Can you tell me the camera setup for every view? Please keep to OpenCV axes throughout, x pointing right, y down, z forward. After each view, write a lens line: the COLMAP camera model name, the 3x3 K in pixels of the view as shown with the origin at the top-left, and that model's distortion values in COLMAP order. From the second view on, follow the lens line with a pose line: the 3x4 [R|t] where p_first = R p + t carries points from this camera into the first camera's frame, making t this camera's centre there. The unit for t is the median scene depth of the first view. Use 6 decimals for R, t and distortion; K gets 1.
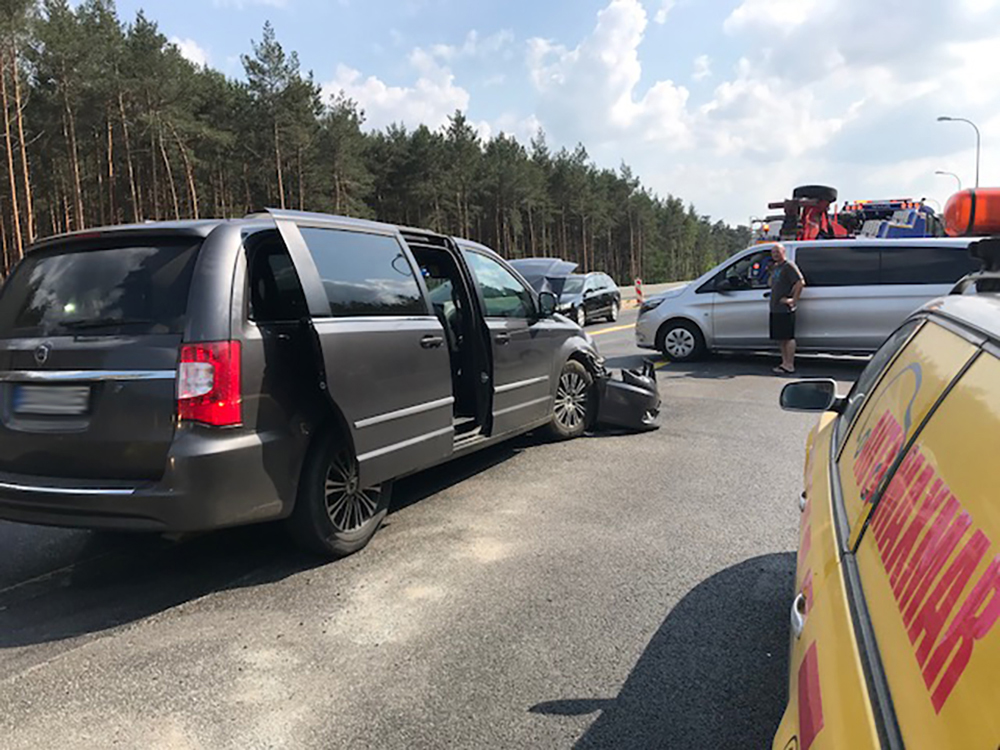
lens RADIAL K [[844.3, 0, 500.0], [0, 844.3, 375.0], [0, 0, 1]] dist [0.022141, -0.006228]
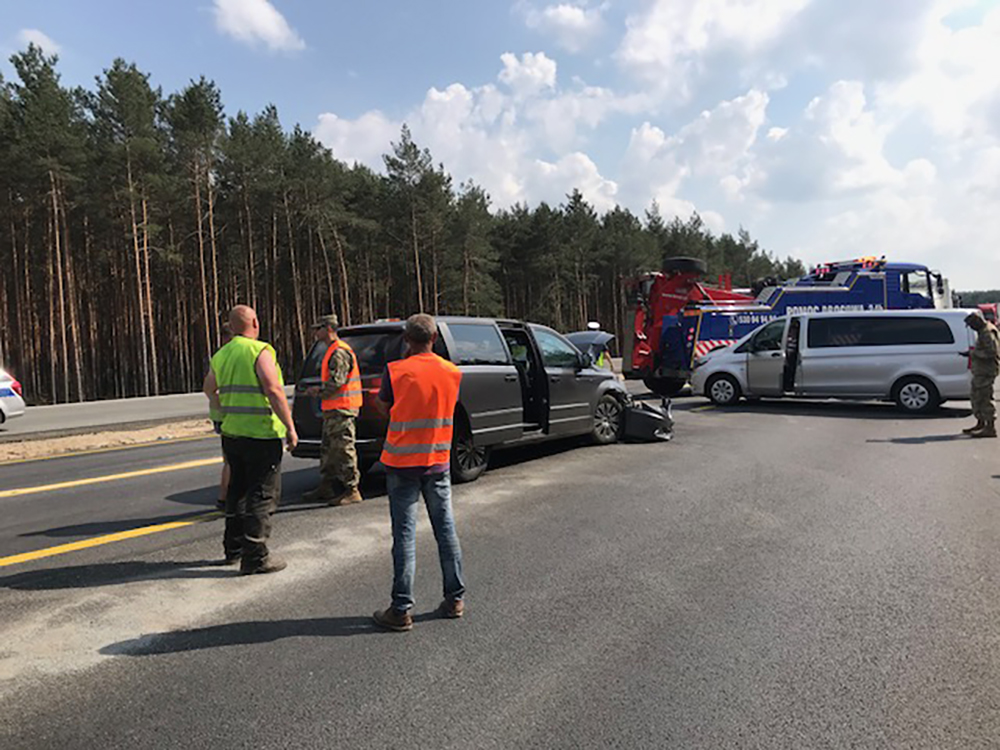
lens RADIAL K [[832.9, 0, 488.7], [0, 832.9, 348.0], [0, 0, 1]] dist [0.086945, -0.185708]
pose [[0.986879, -0.012411, -0.160984, 0.014117], [-0.004811, 0.994339, -0.106148, 0.007439], [0.161390, 0.105530, 0.981232, -0.071137]]
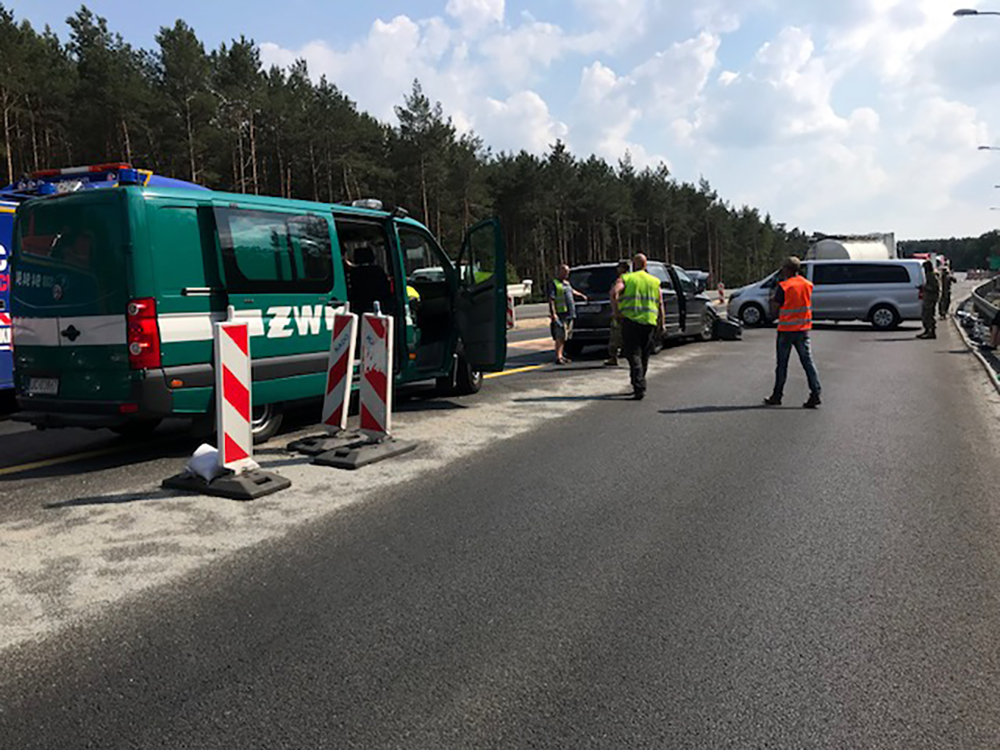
lens RADIAL K [[830.8, 0, 500.0], [0, 830.8, 375.0], [0, 0, 1]] dist [0.038903, -0.062411]
pose [[0.996158, 0.006534, -0.087334, -0.038222], [-0.007116, 0.999954, -0.006355, 0.023509], [0.087289, 0.006952, 0.996159, -0.188217]]
